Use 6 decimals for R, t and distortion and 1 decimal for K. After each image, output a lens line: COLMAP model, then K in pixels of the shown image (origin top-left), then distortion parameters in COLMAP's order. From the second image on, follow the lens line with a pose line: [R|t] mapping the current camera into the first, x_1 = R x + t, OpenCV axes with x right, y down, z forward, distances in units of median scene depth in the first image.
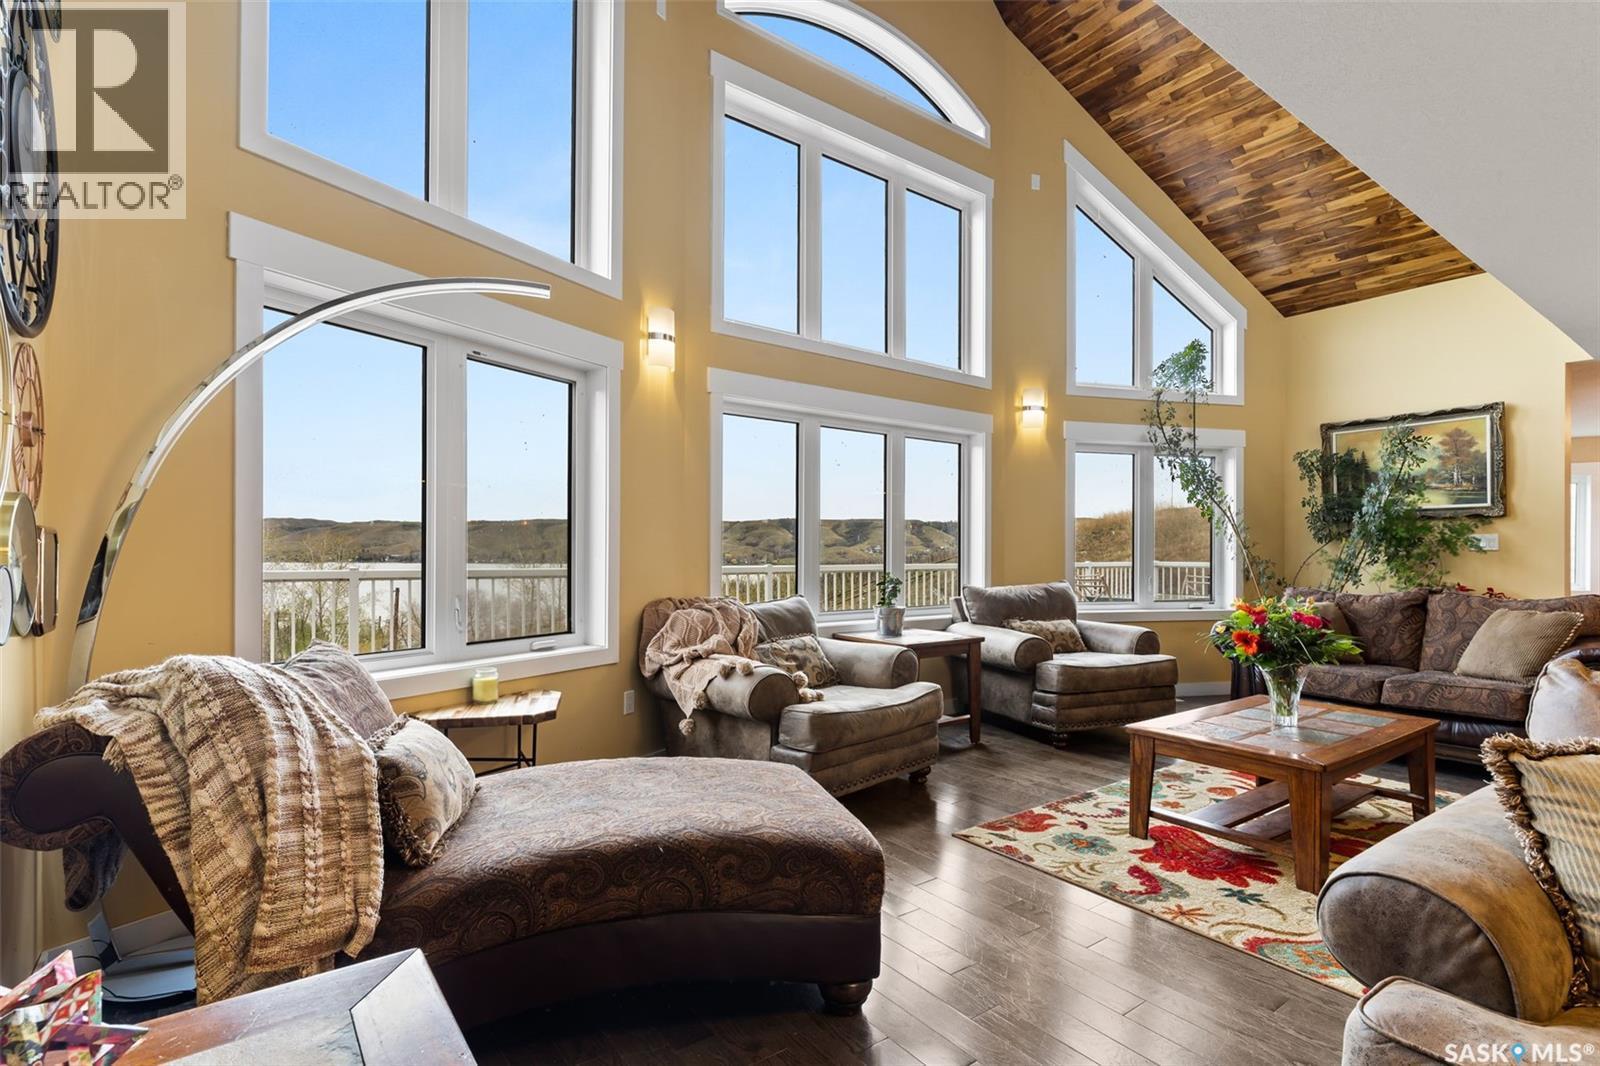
lens RADIAL K [[770.7, 0, 786.7], [0, 770.7, 550.5], [0, 0, 1]] dist [0.002757, -0.000501]
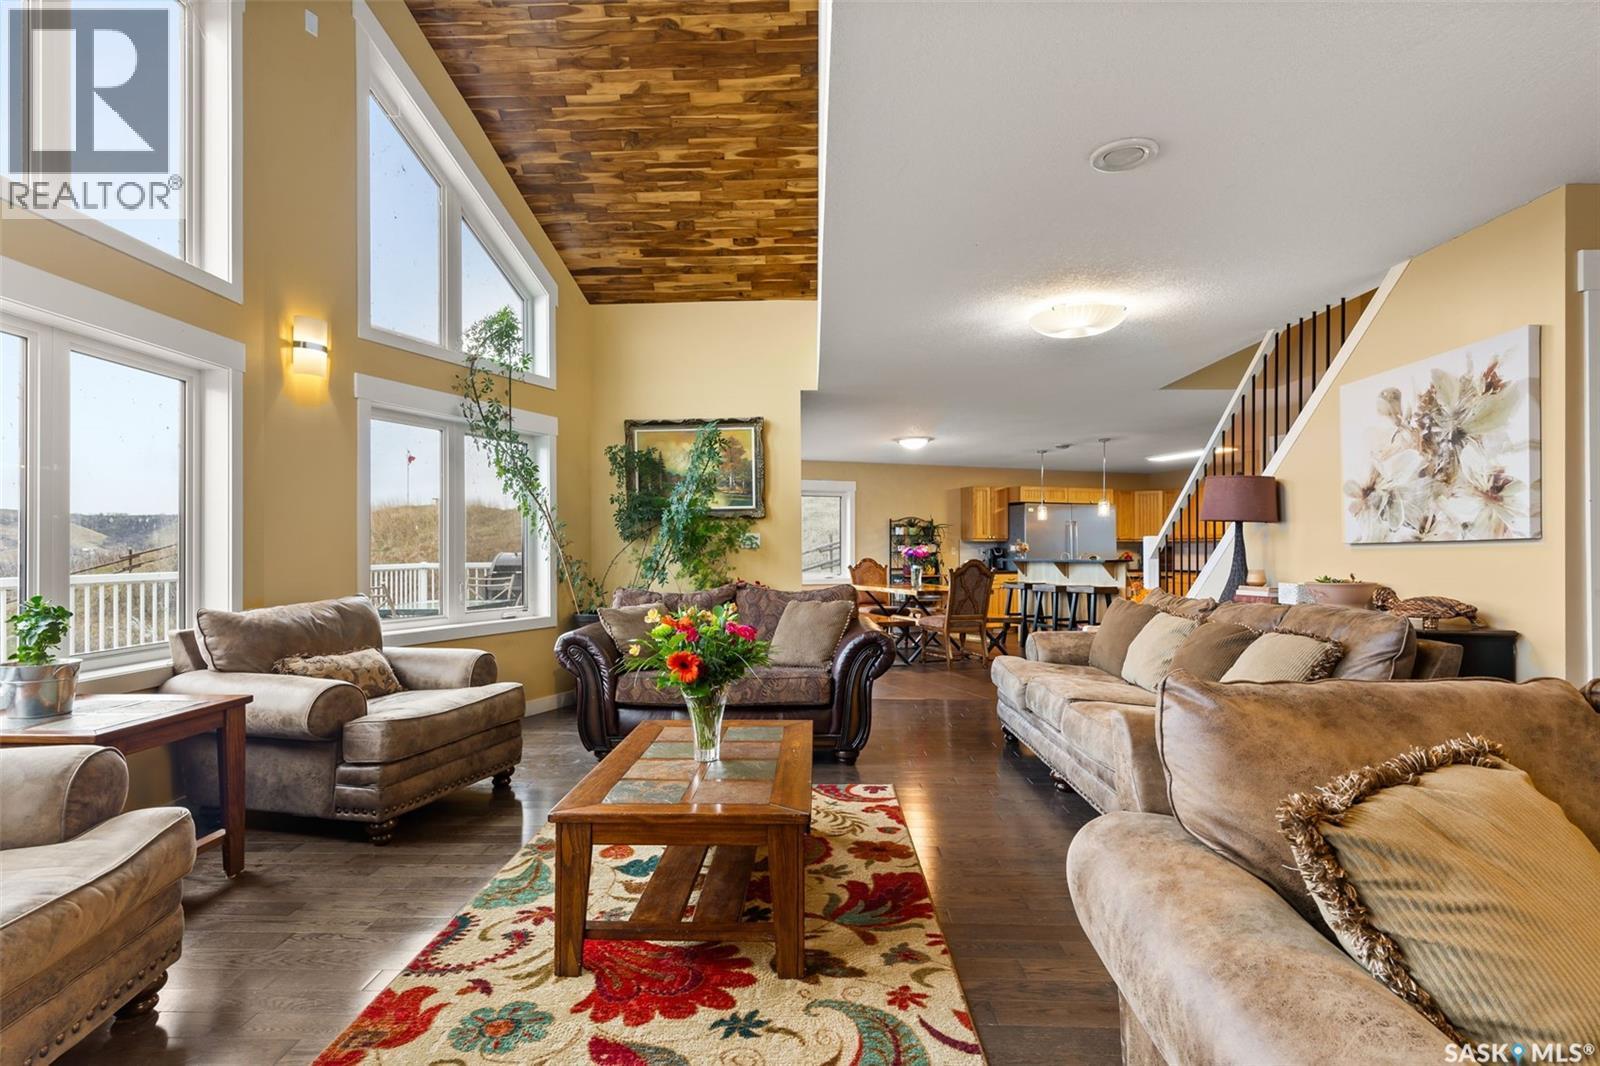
lens RADIAL K [[810.4, 0, 790.2], [0, 810.4, 540.8], [0, 0, 1]] dist [0.006269, -0.004107]
pose [[0.611264, 0.000798, 0.791426, 0.007117], [0.008980, 0.999928, -0.007944, -0.000595], [-0.791376, 0.011963, 0.611213, 0.233024]]
